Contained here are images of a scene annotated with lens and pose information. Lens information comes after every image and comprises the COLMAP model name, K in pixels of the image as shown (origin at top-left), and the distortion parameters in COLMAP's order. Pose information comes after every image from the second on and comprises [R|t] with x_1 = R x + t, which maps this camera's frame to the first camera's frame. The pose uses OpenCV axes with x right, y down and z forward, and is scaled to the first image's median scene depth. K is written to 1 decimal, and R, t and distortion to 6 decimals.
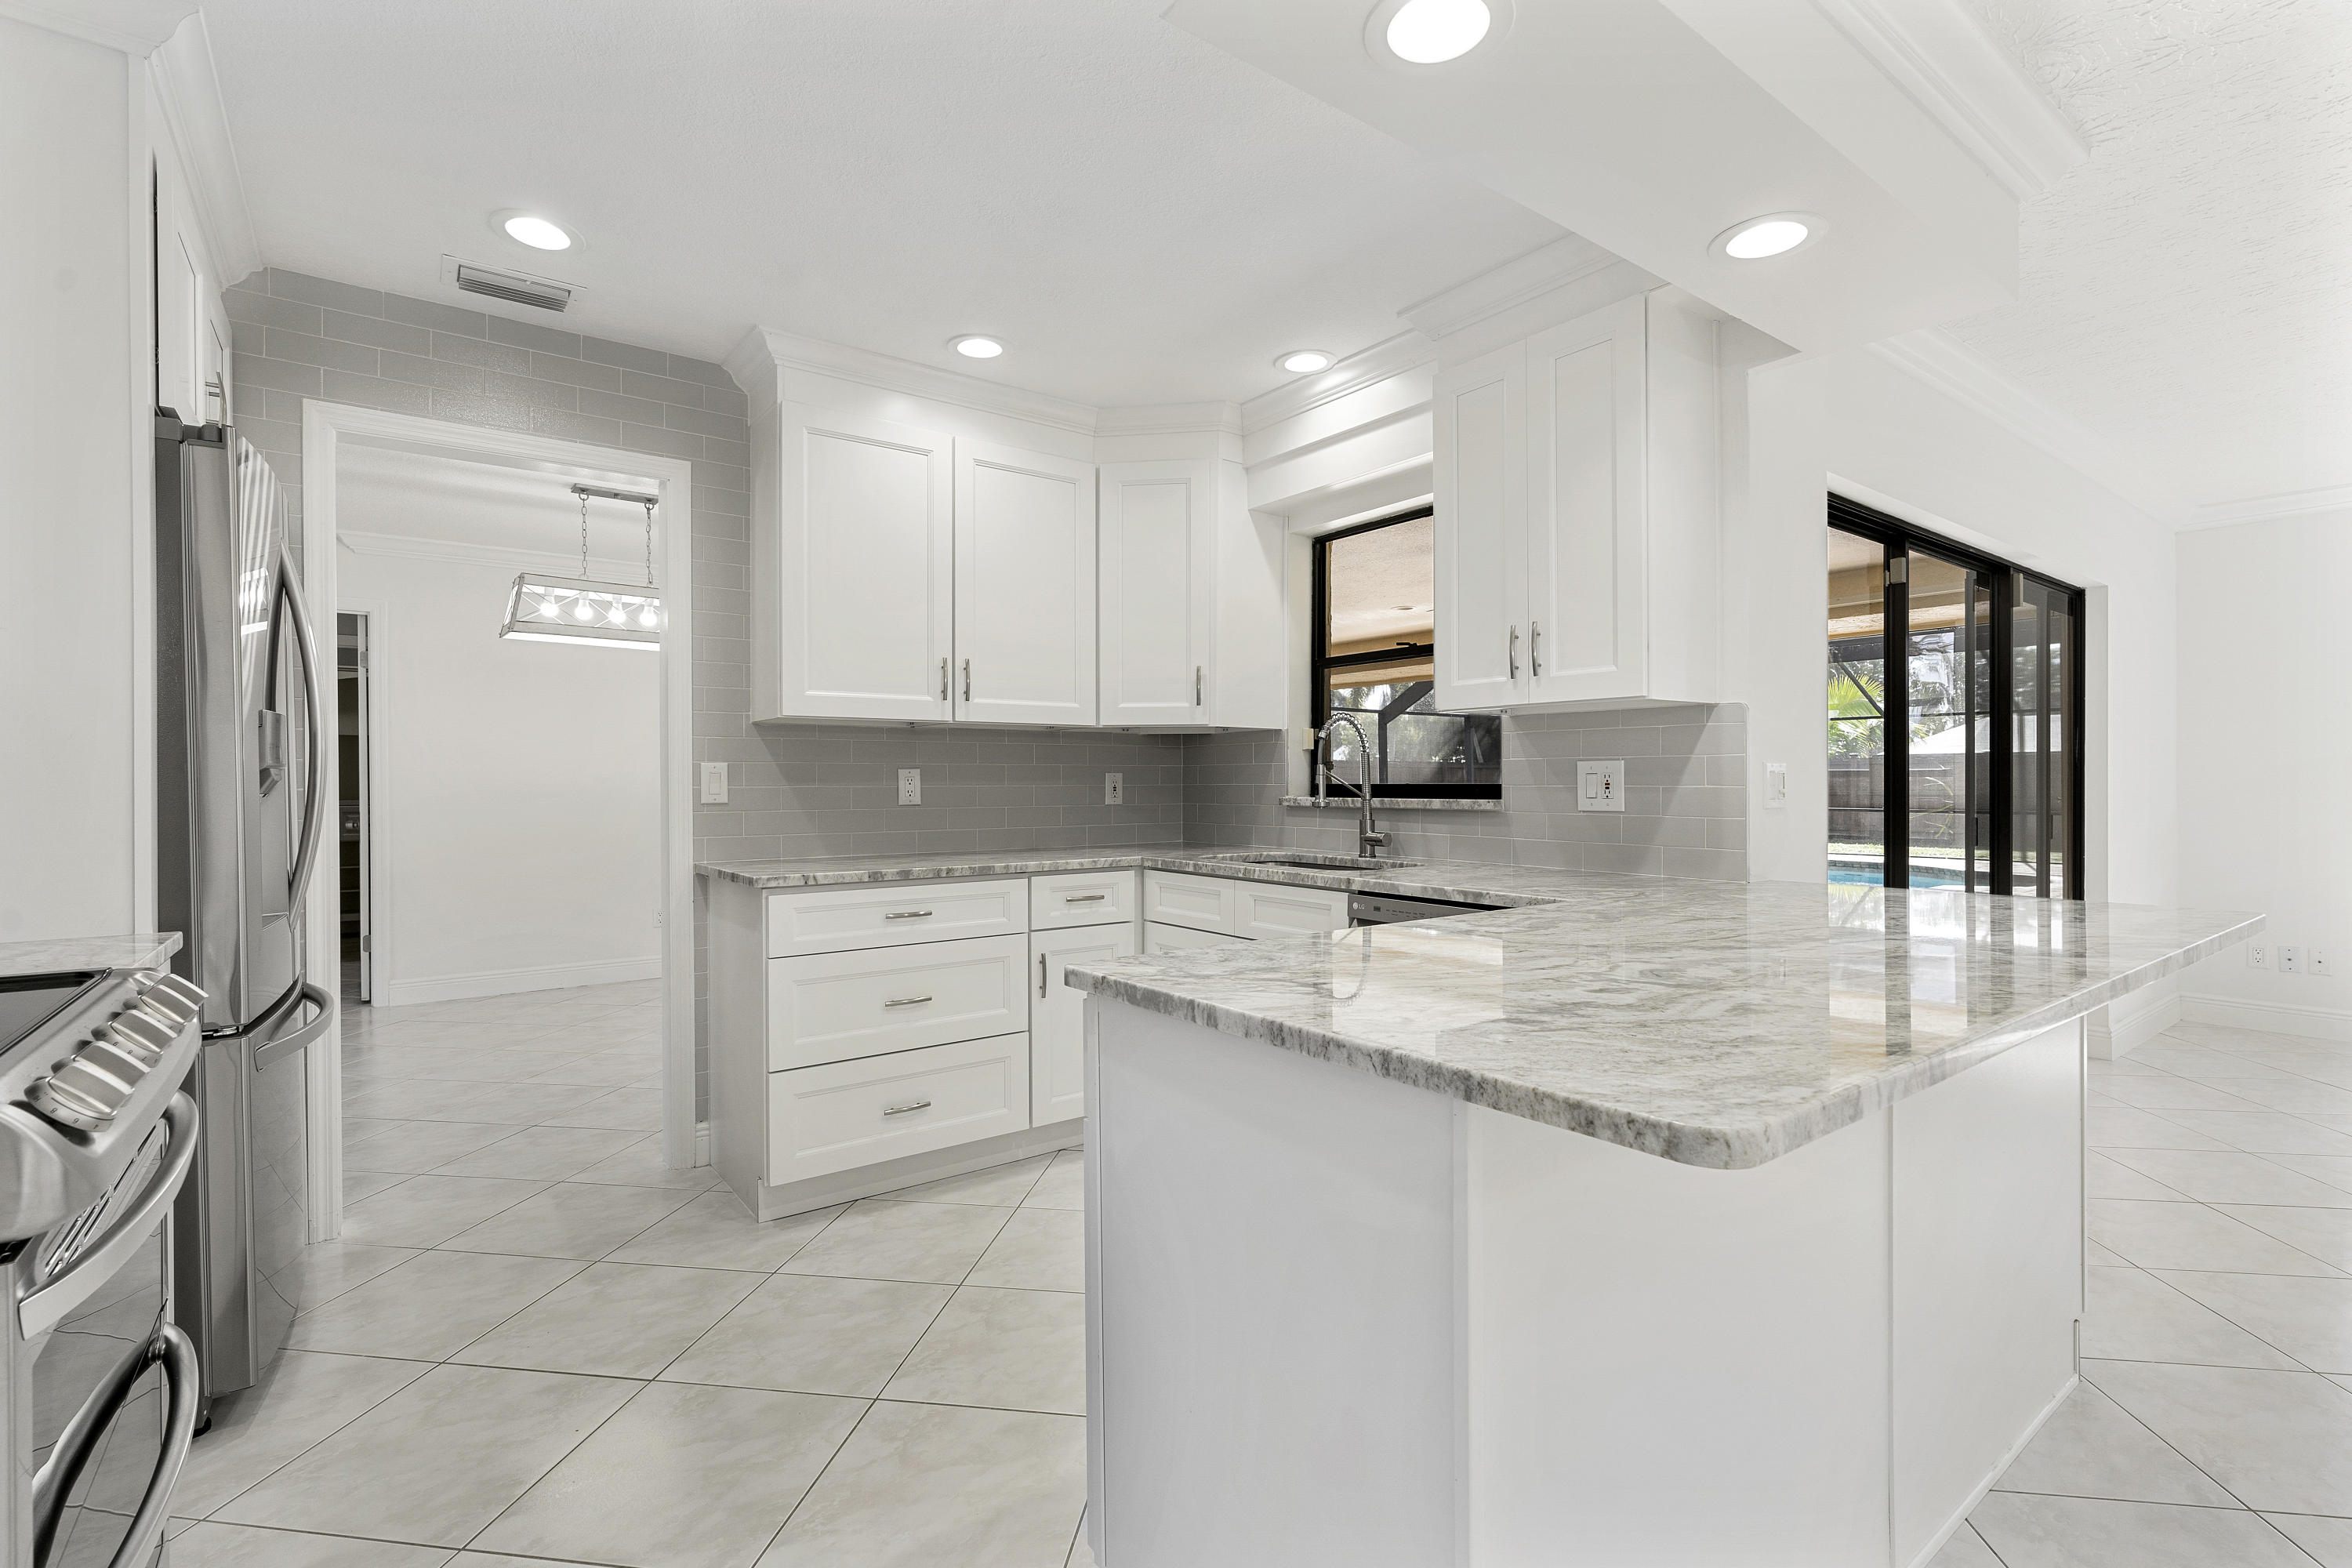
lens RADIAL K [[1067.7, 0, 1175.6], [0, 1067.7, 785.8], [0, 0, 1]] dist [-0.006157, 0.001538]
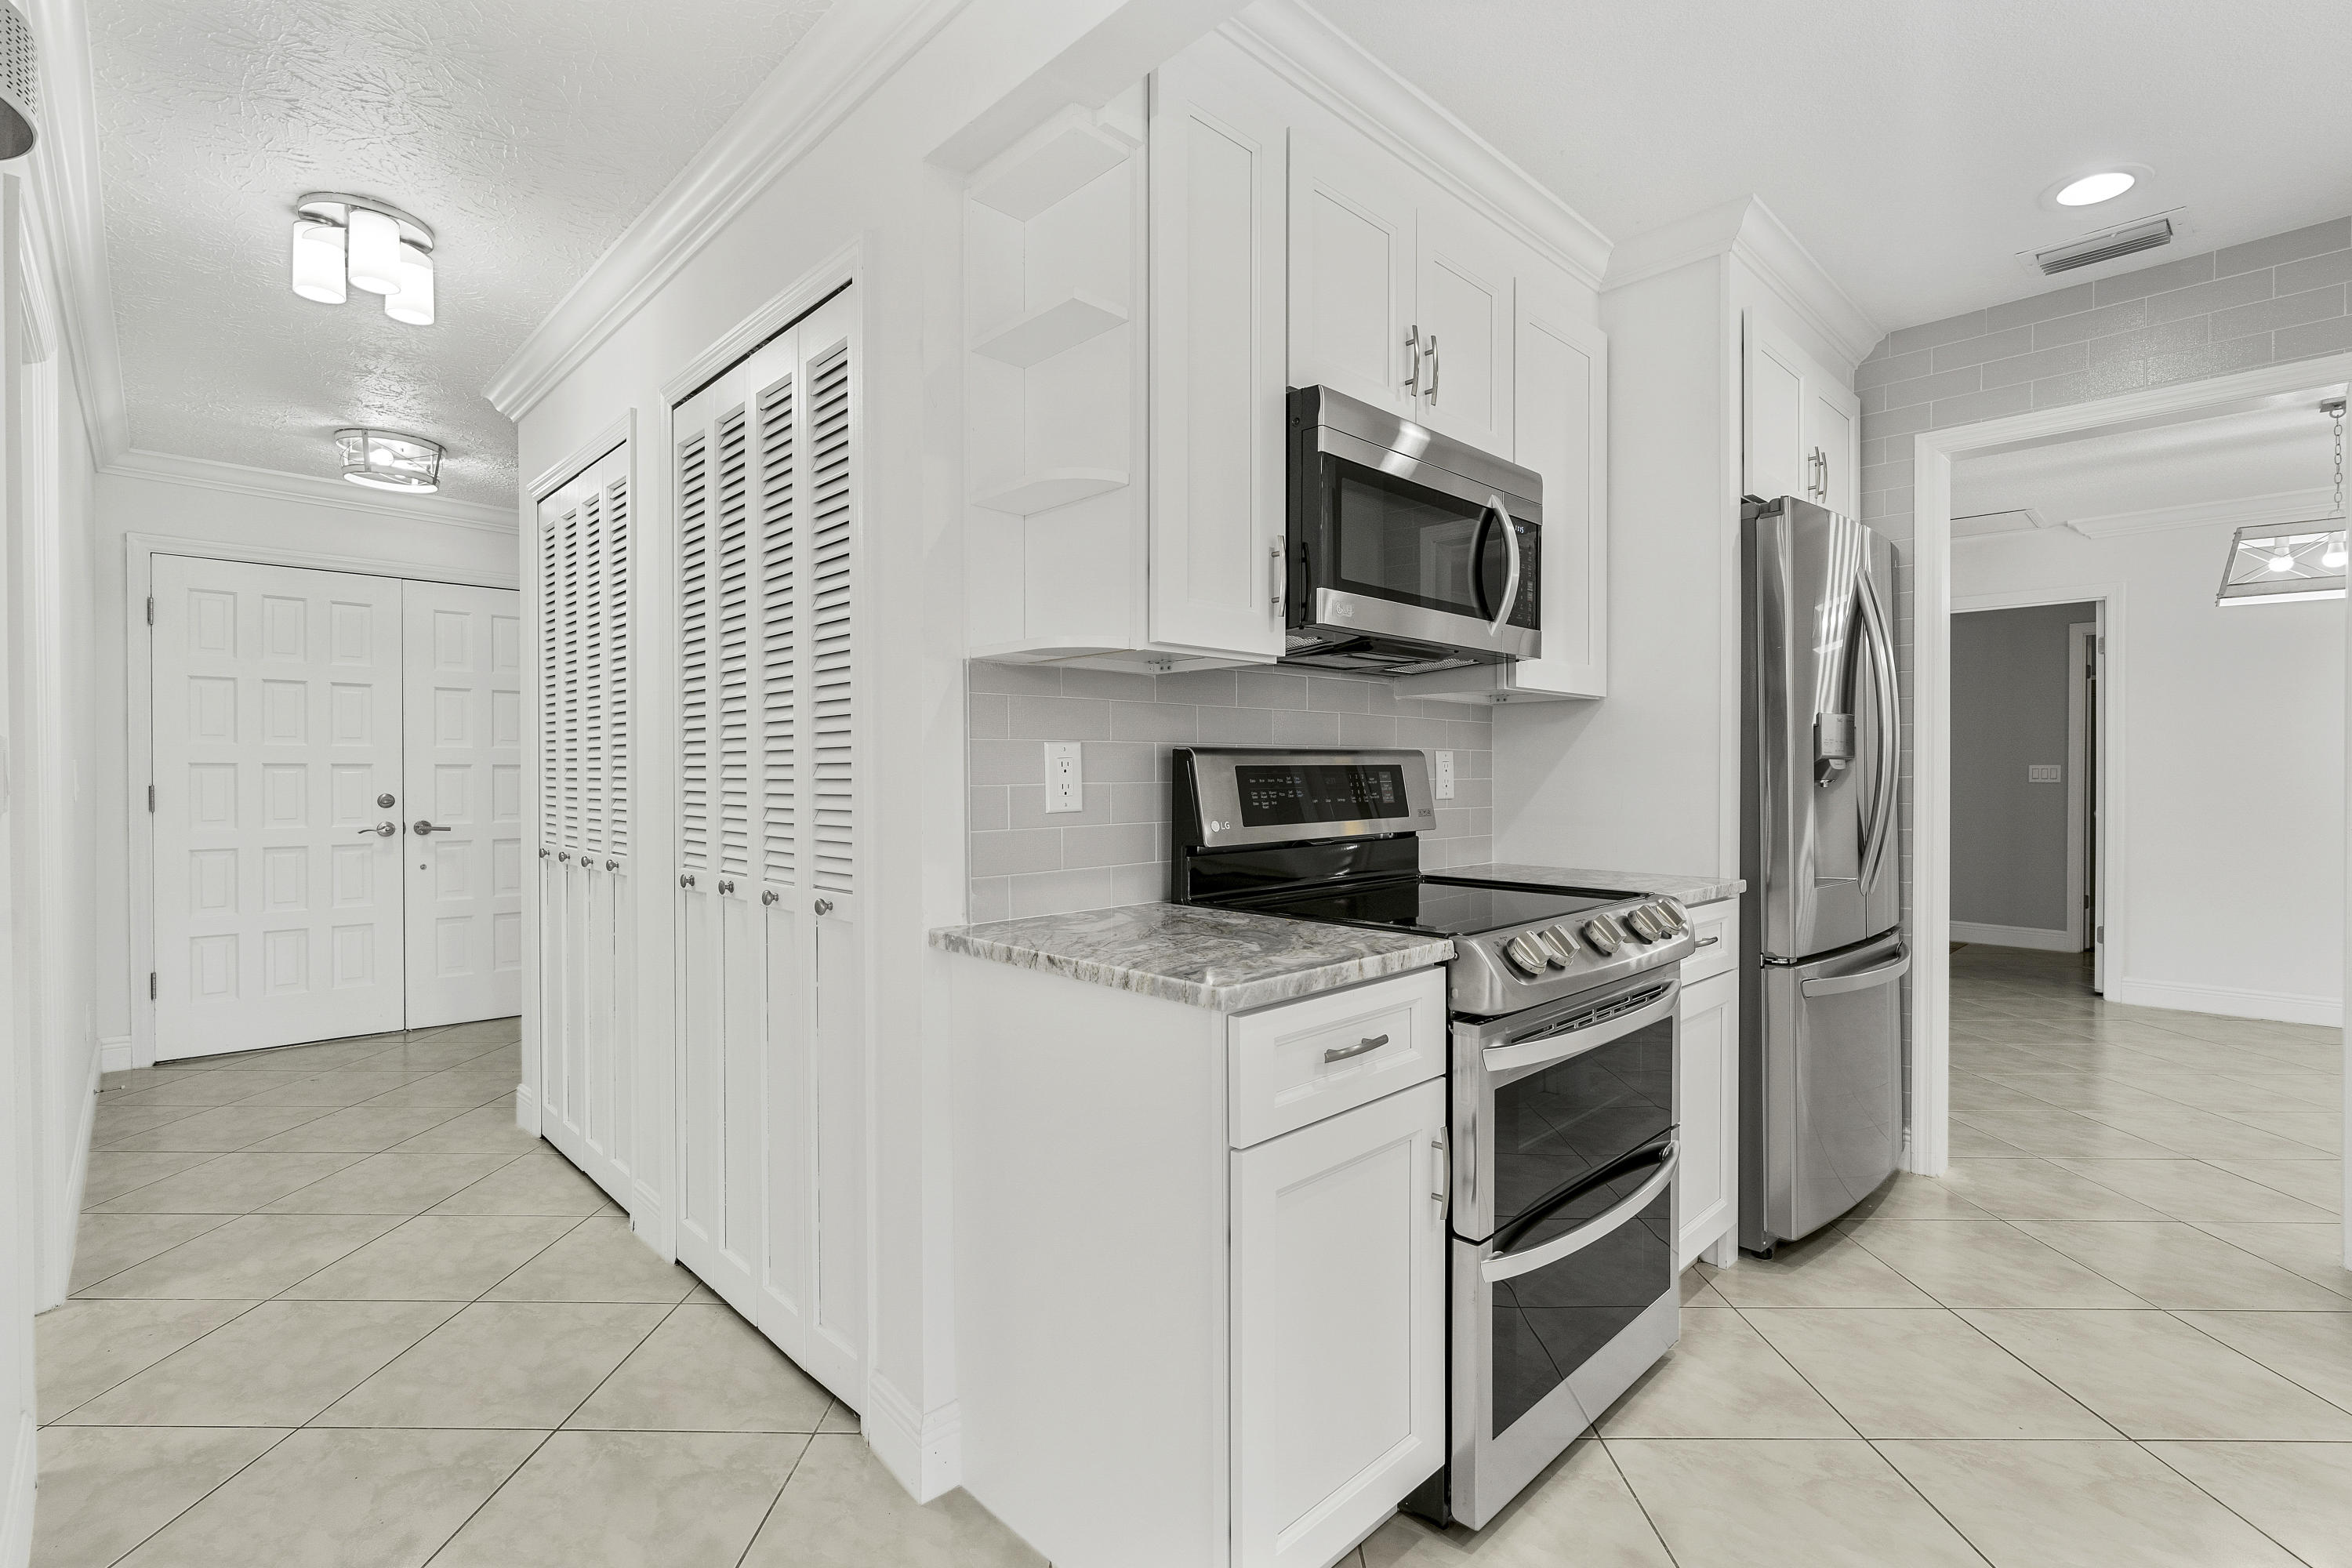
lens RADIAL K [[1067.7, 0, 1182.1], [0, 1067.7, 789.4], [0, 0, 1]] dist [-0.006157, 0.001538]
pose [[0.133747, 0.019133, -0.990831, 0.179838], [-0.005062, 0.999814, 0.018623, -0.000570], [0.991003, 0.002525, 0.133819, 0.056554]]
